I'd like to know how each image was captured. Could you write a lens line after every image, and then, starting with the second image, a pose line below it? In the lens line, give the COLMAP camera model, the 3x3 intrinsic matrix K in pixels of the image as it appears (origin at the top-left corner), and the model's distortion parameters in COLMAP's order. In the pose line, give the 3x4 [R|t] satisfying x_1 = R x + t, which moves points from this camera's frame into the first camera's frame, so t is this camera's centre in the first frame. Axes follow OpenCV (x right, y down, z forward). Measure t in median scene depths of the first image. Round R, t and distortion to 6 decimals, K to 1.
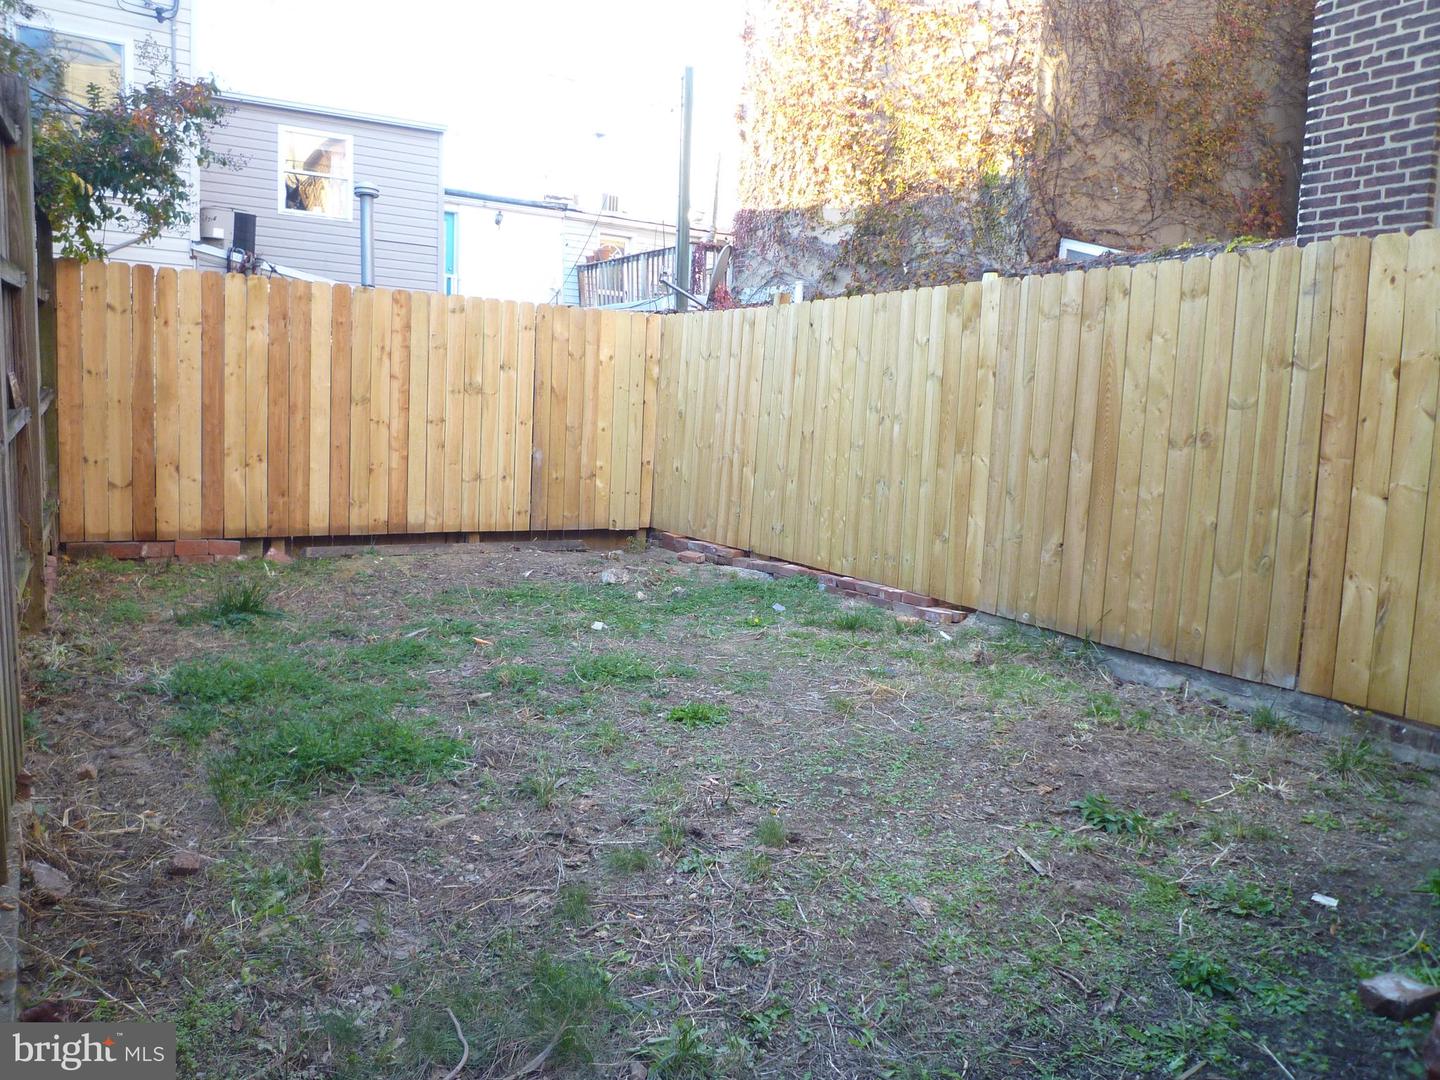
lens RADIAL K [[1073.1, 0, 728.2], [0, 1073.1, 534.7], [0, 0, 1]] dist [-0.008120, -0.018365]
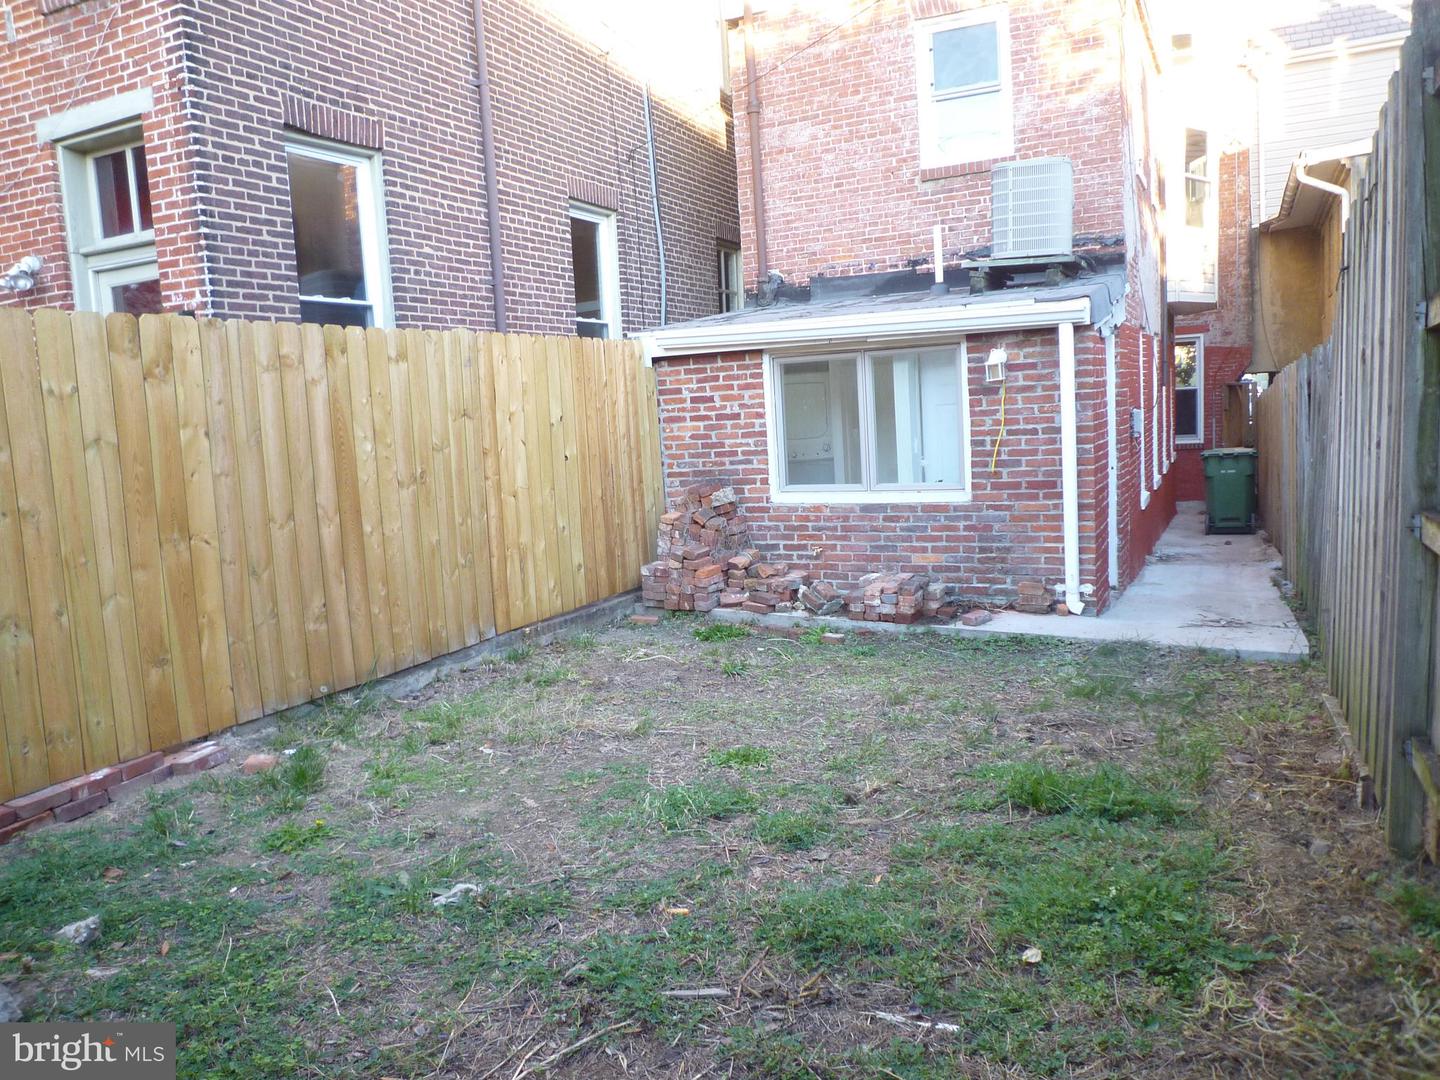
lens RADIAL K [[1073.1, 0, 714.2], [0, 1073.1, 528.1], [0, 0, 1]] dist [-0.008120, -0.018365]
pose [[-0.535559, -0.106080, 0.837809, -0.326601], [0.127384, 0.970580, 0.204321, -0.100602], [-0.834835, 0.216150, -0.506290, 0.563559]]
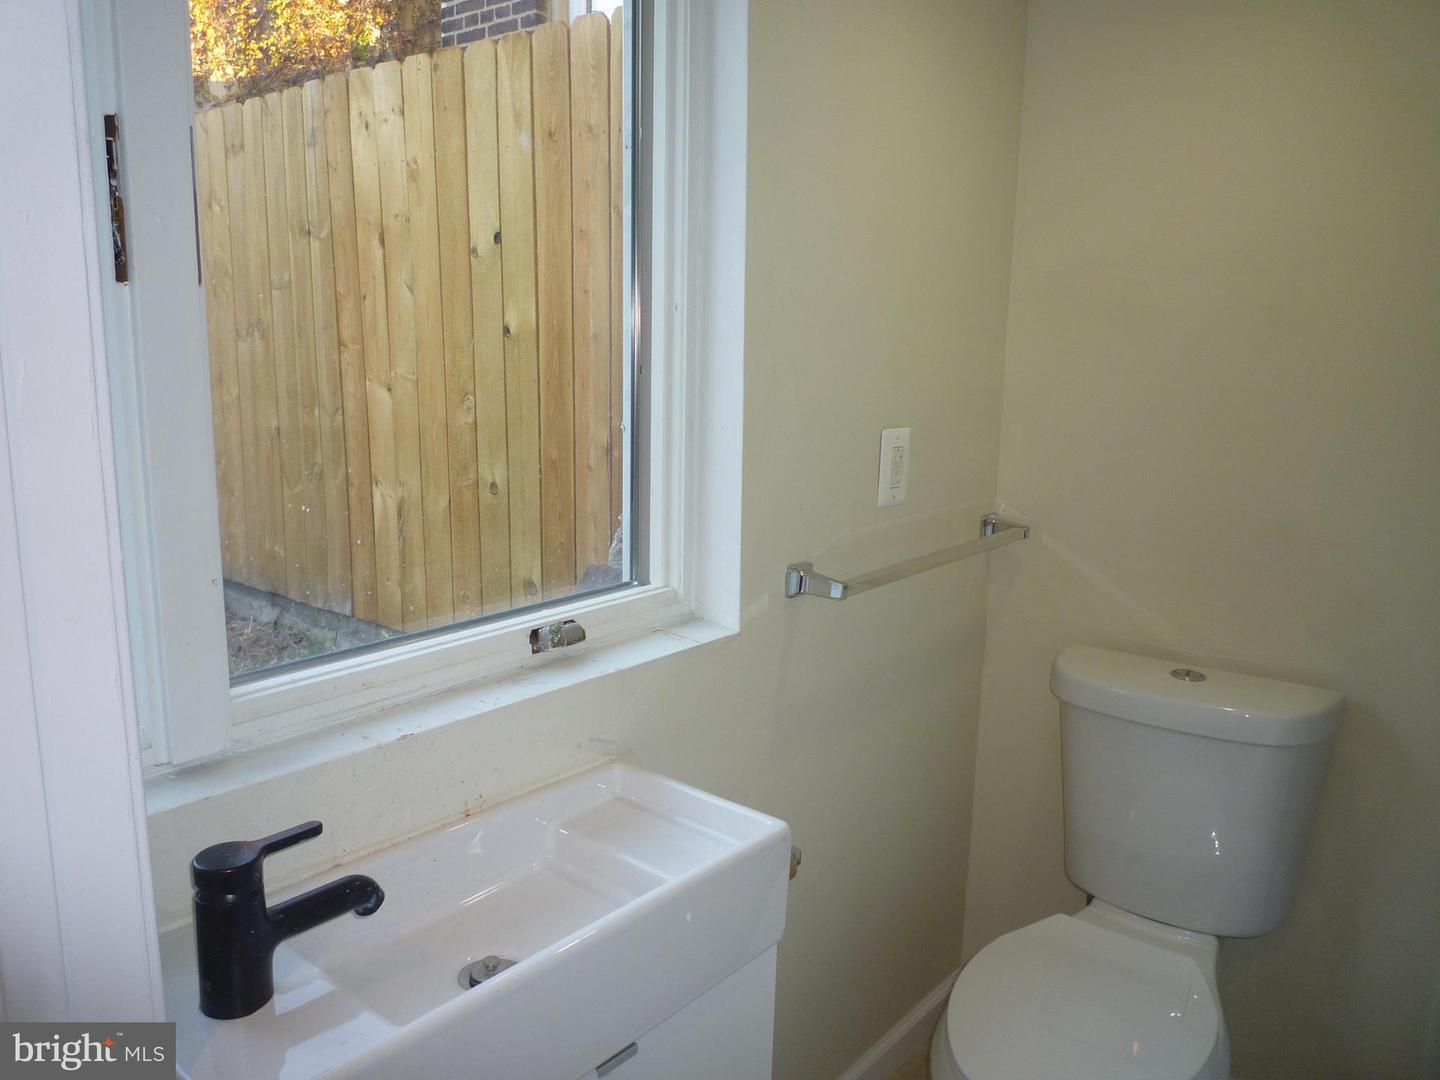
lens RADIAL K [[1073.1, 0, 708.5], [0, 1073.1, 532.5], [0, 0, 1]] dist [-0.008120, -0.018365]
pose [[0.941161, -0.082184, 0.327815, 0.201673], [0.055663, 0.994431, 0.089495, 0.006129], [-0.333344, -0.065982, 0.940493, 0.035859]]
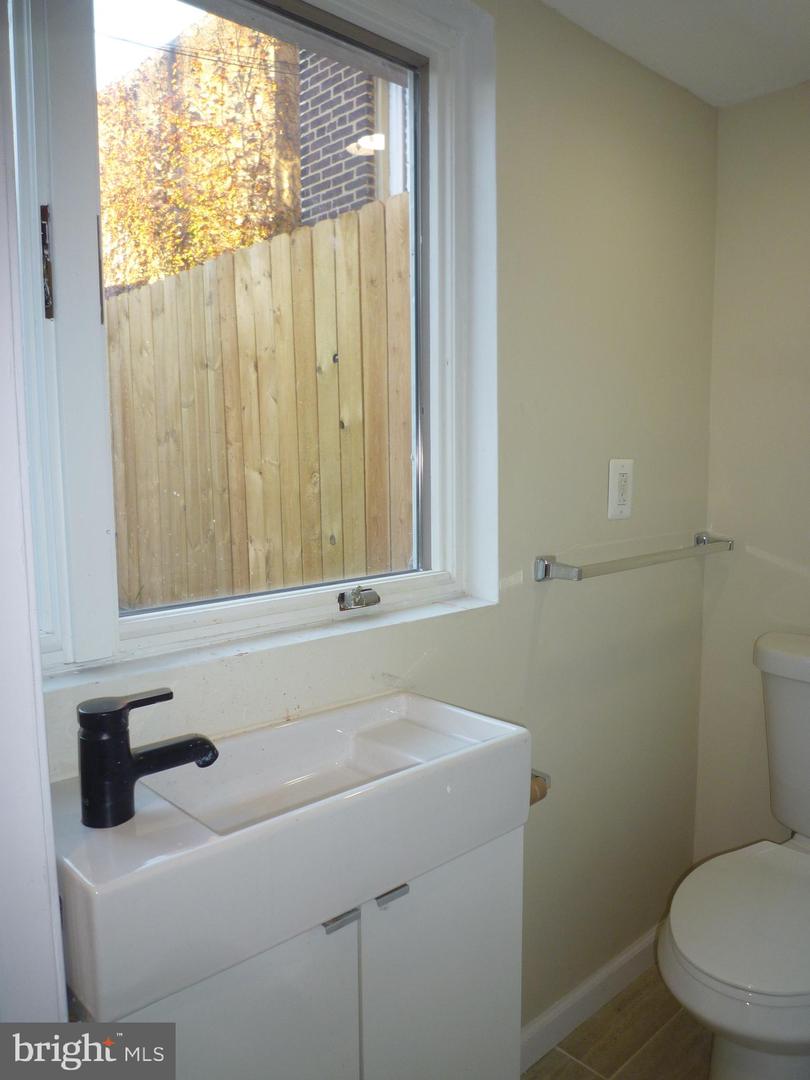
lens RADIAL K [[804.8, 0, 403.9], [0, 804.8, 541.0], [0, 0, 1]] dist [-0.008120, -0.018365]
pose [[0.974620, -0.069317, 0.212866, 0.205237], [0.070508, 0.997509, 0.001999, 0.018148], [-0.212474, 0.013060, 0.977079, 0.033515]]
